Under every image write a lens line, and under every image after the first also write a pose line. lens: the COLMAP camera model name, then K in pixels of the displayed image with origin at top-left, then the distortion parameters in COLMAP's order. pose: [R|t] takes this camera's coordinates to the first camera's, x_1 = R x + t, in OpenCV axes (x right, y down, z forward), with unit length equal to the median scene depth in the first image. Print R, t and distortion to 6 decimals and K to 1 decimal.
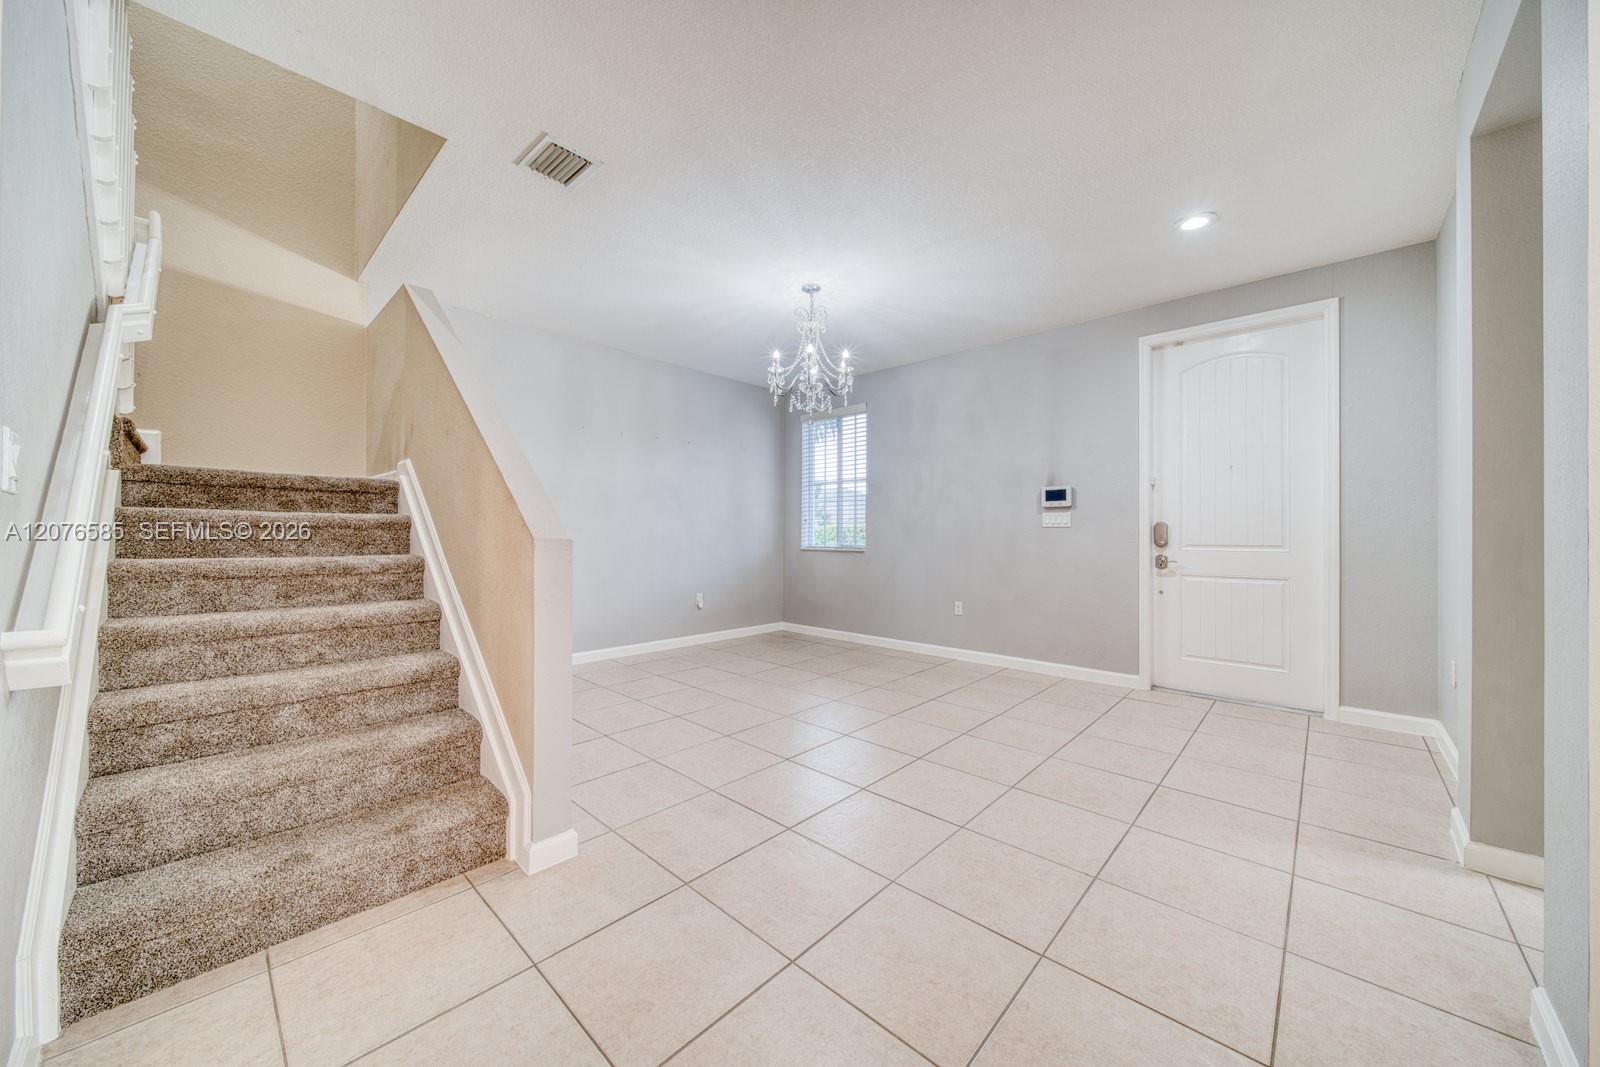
lens RADIAL K [[583.4, 0, 806.2], [0, 583.4, 532.6], [0, 0, 1]] dist [-0.003047, -0.000931]
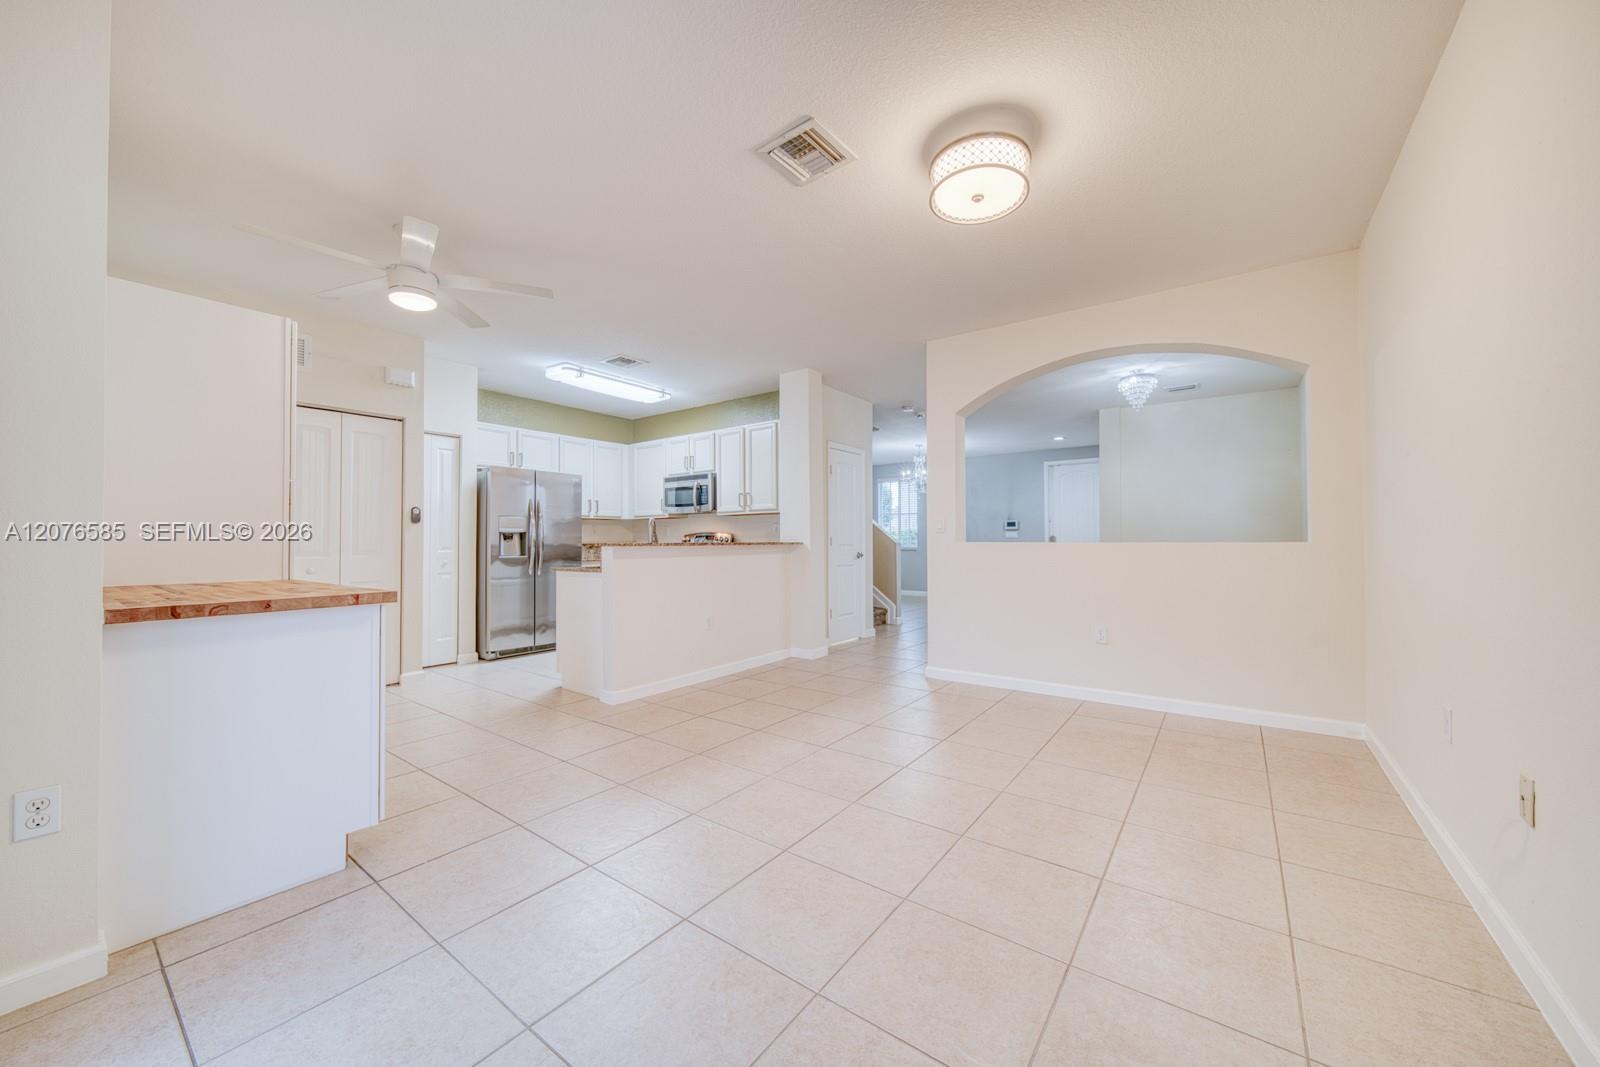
lens RADIAL K [[583.4, 0, 798.5], [0, 583.4, 530.1], [0, 0, 1]] dist [-0.003047, -0.000931]
pose [[0.995573, -0.006048, 0.093799, -0.710939], [0.007328, 0.999885, -0.013304, -0.016876], [-0.093707, 0.013933, 0.995502, -1.384354]]
